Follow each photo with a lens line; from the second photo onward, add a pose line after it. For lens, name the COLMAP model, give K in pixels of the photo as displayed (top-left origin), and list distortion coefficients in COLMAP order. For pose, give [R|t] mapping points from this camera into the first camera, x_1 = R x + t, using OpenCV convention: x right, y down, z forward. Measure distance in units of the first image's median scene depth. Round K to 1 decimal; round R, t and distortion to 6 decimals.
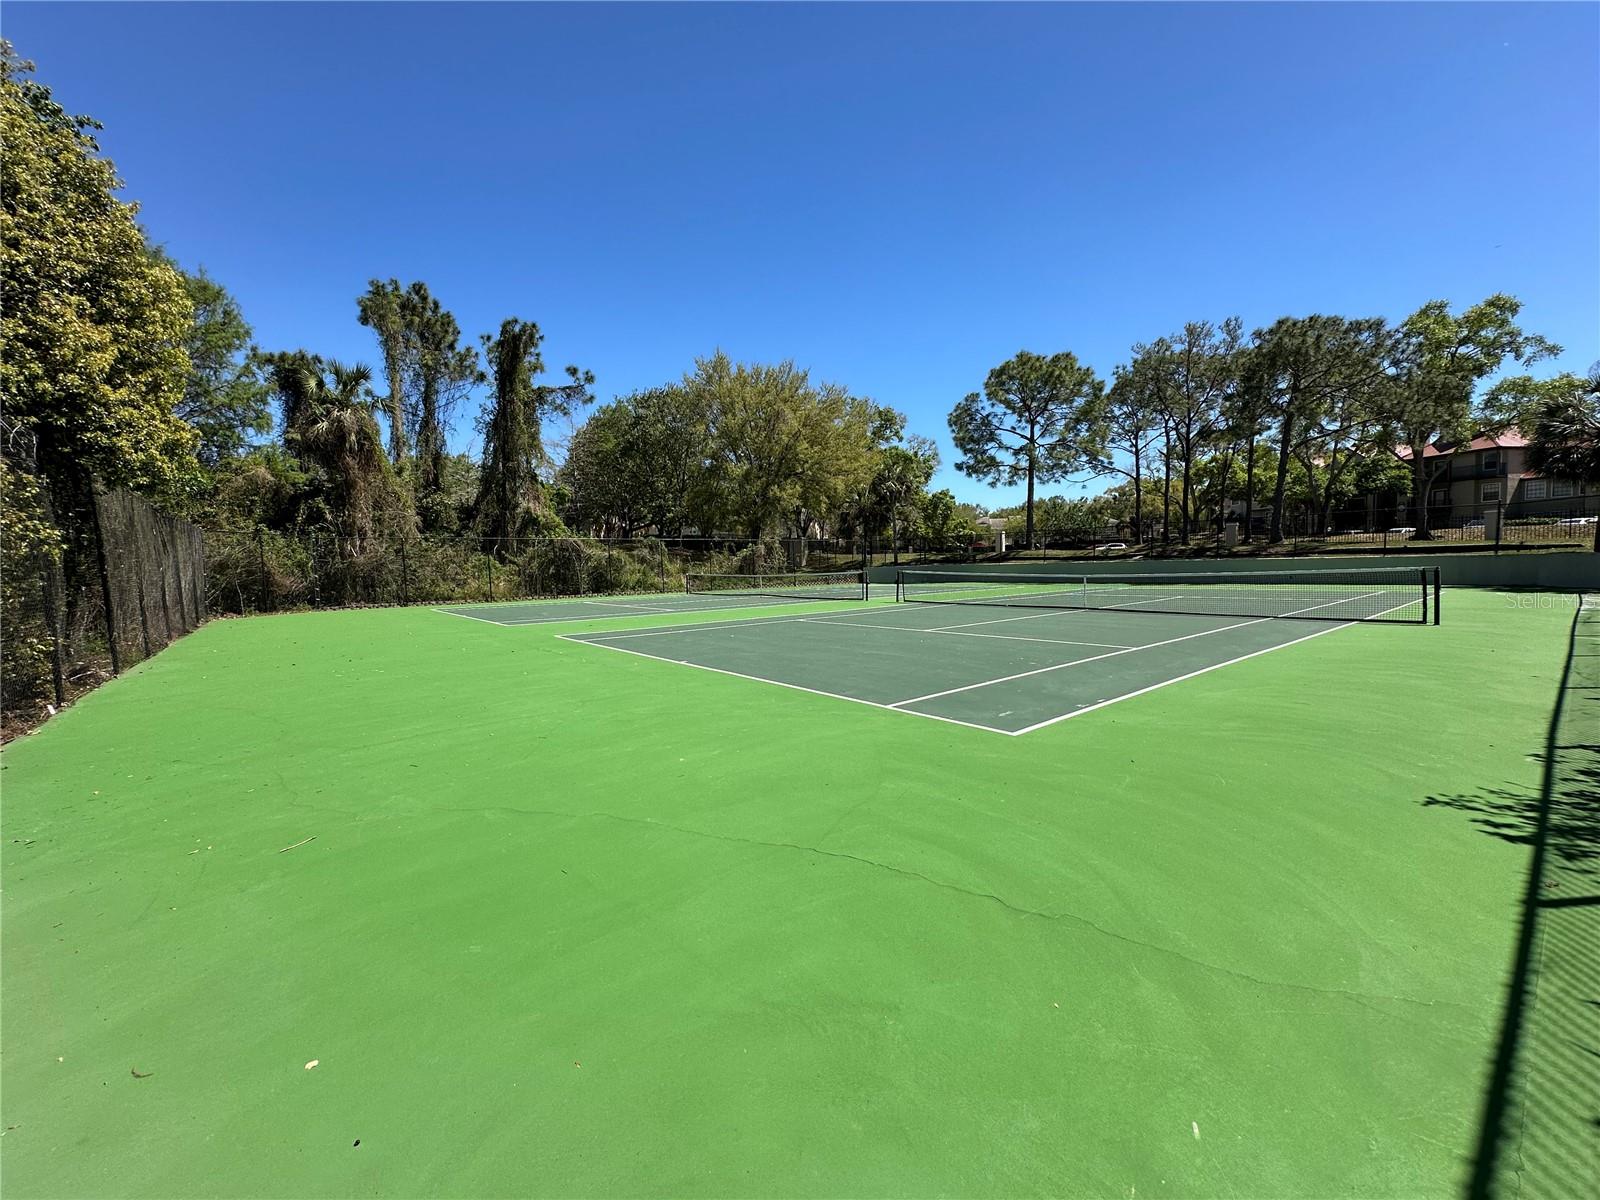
lens RADIAL K [[636.7, 0, 800.0], [0, 636.7, 600.0], [0, 0, 1]] dist [-0.000119, -0.000007]
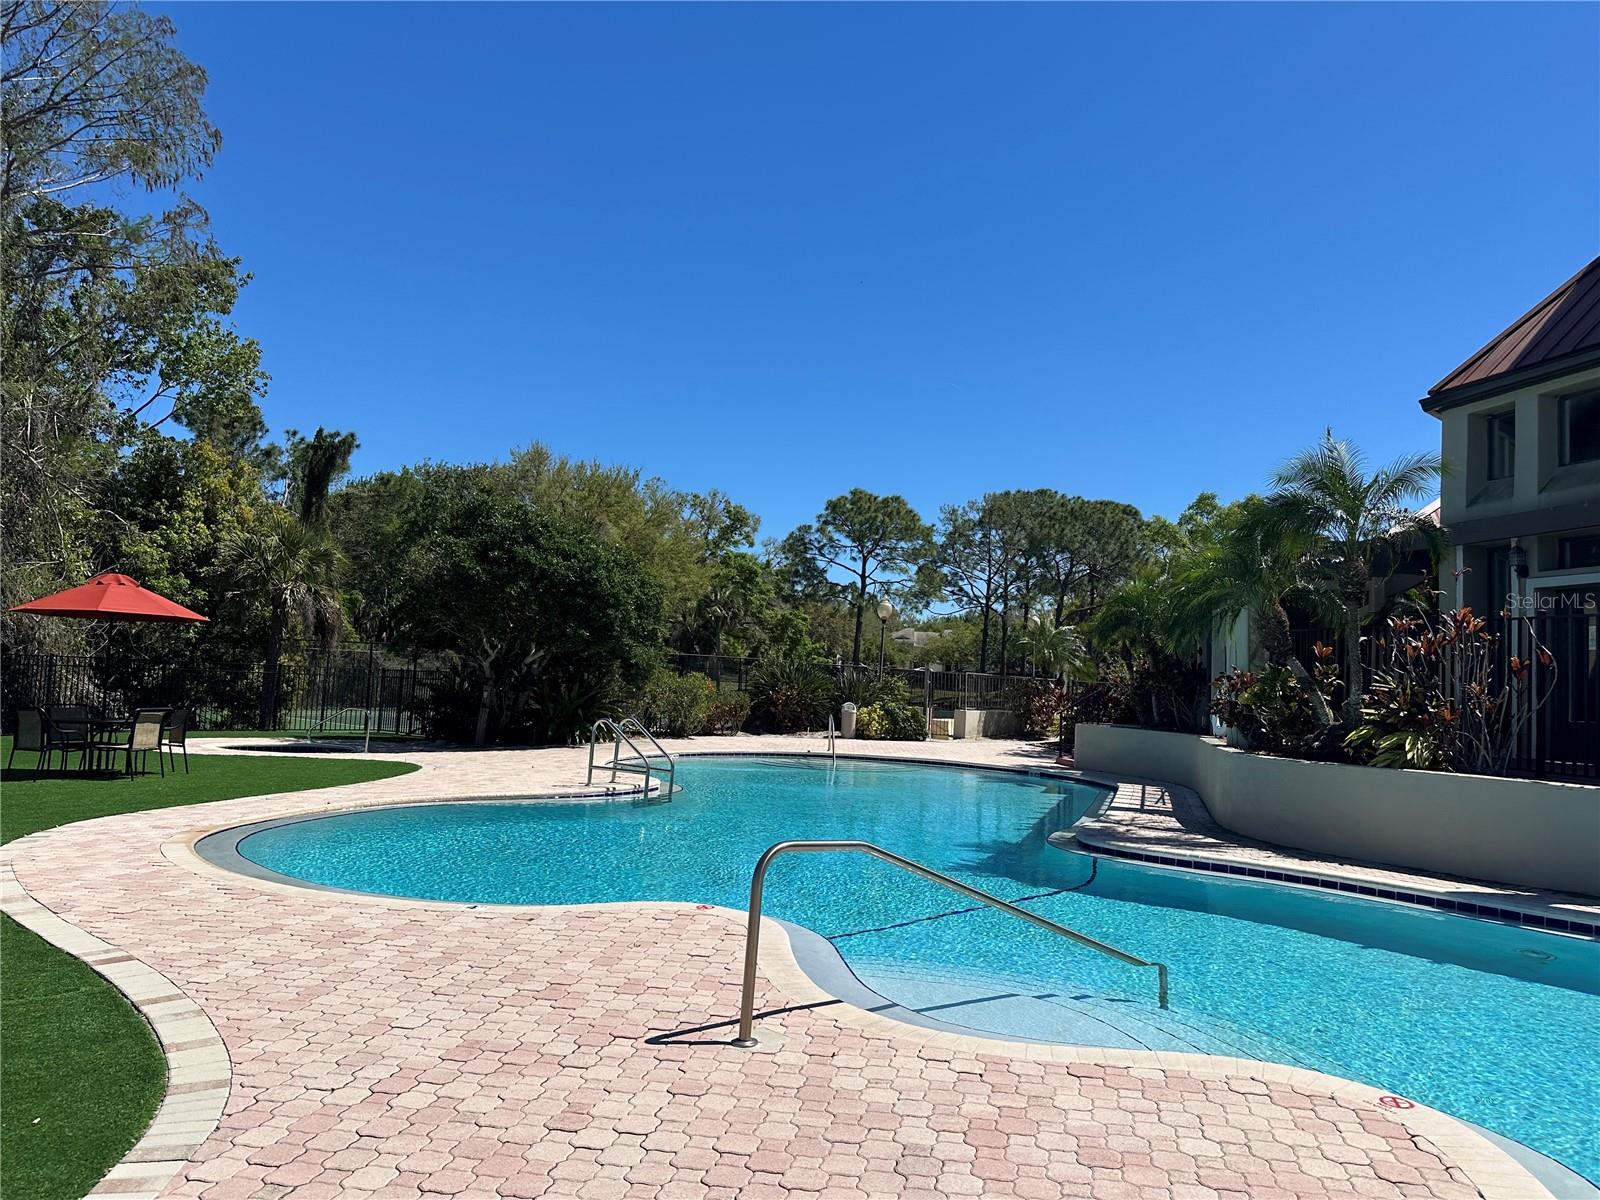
lens RADIAL K [[1112.2, 0, 826.1], [0, 1112.2, 602.9], [0, 0, 1]] dist [0.093853, -0.142033]
pose [[0.984463, 0.081590, 0.155487, 0.047346], [-0.061787, 0.989822, -0.128196, 0.008785], [-0.164364, 0.116597, 0.979484, -0.637670]]
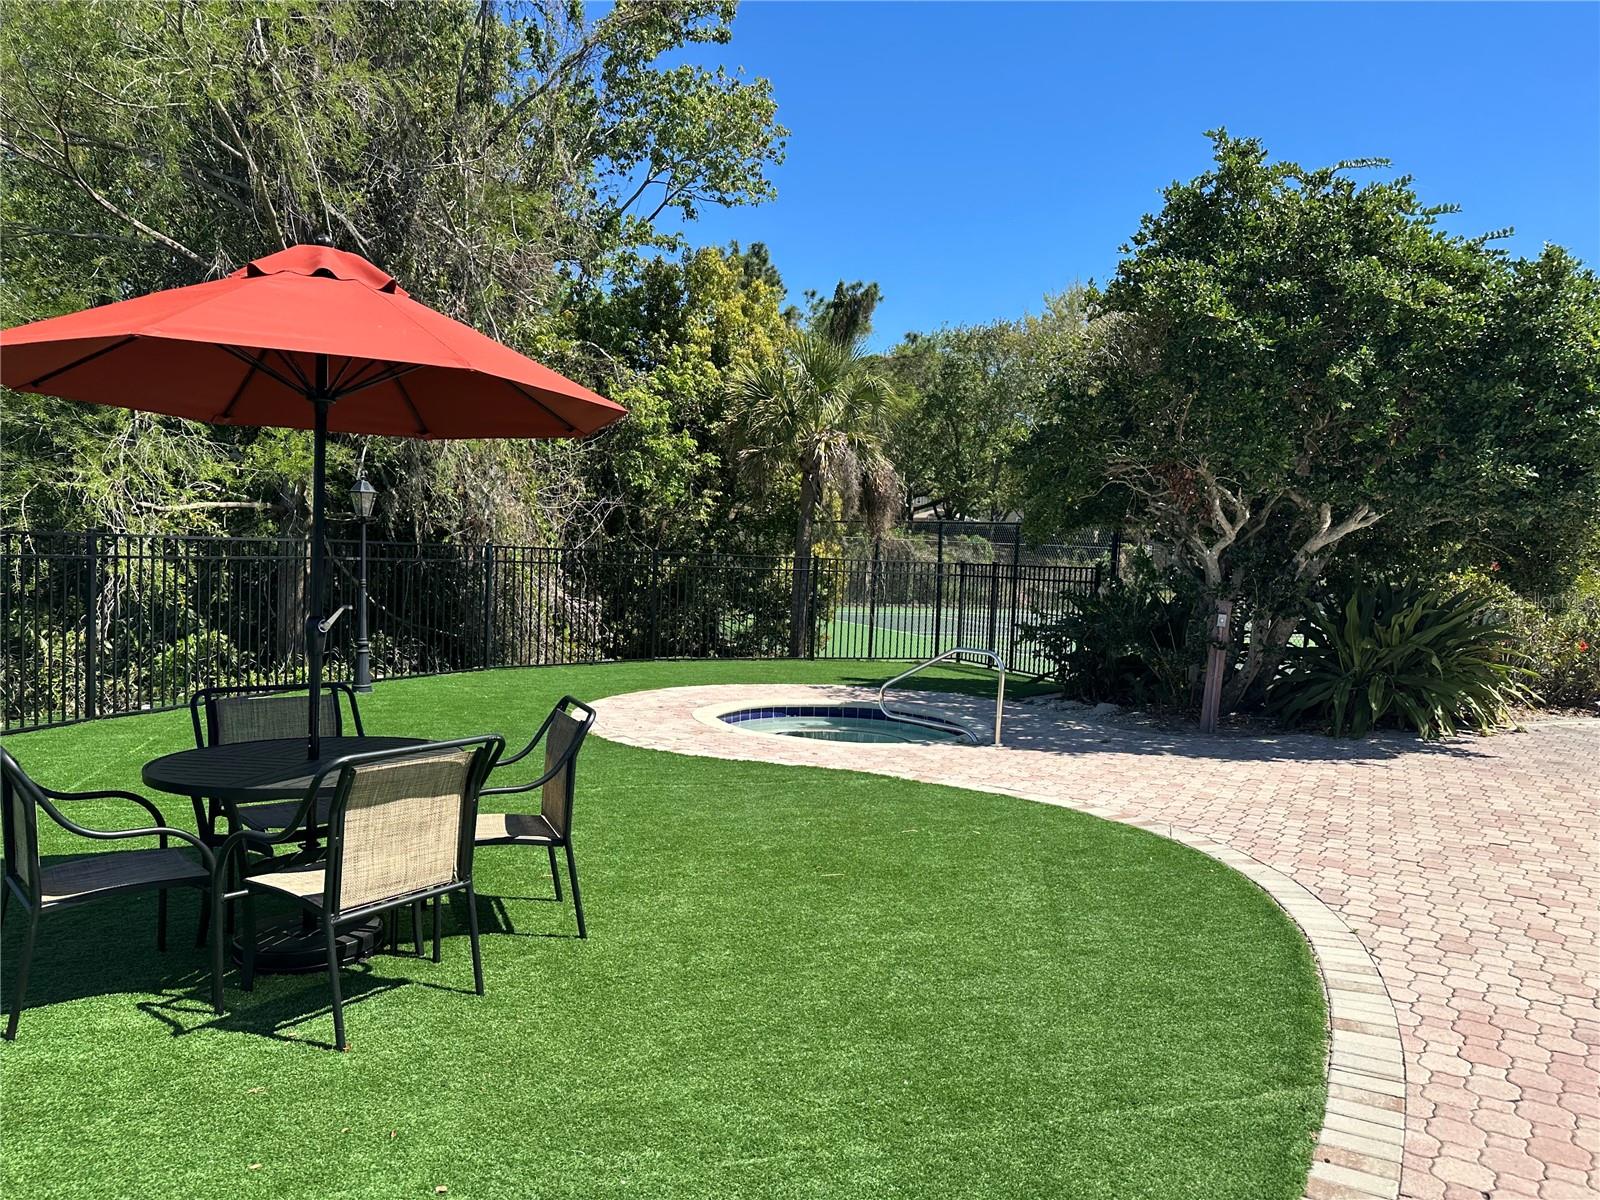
lens RADIAL K [[1115.8, 0, 800.0], [0, 1115.8, 600.0], [0, 0, 1]] dist [0.073168, 0.000234]
pose [[0.955620, 0.076132, -0.284594, -0.040948], [-0.079195, 0.996859, 0.000745, -0.003477], [0.283756, 0.021826, 0.958648, -0.355971]]
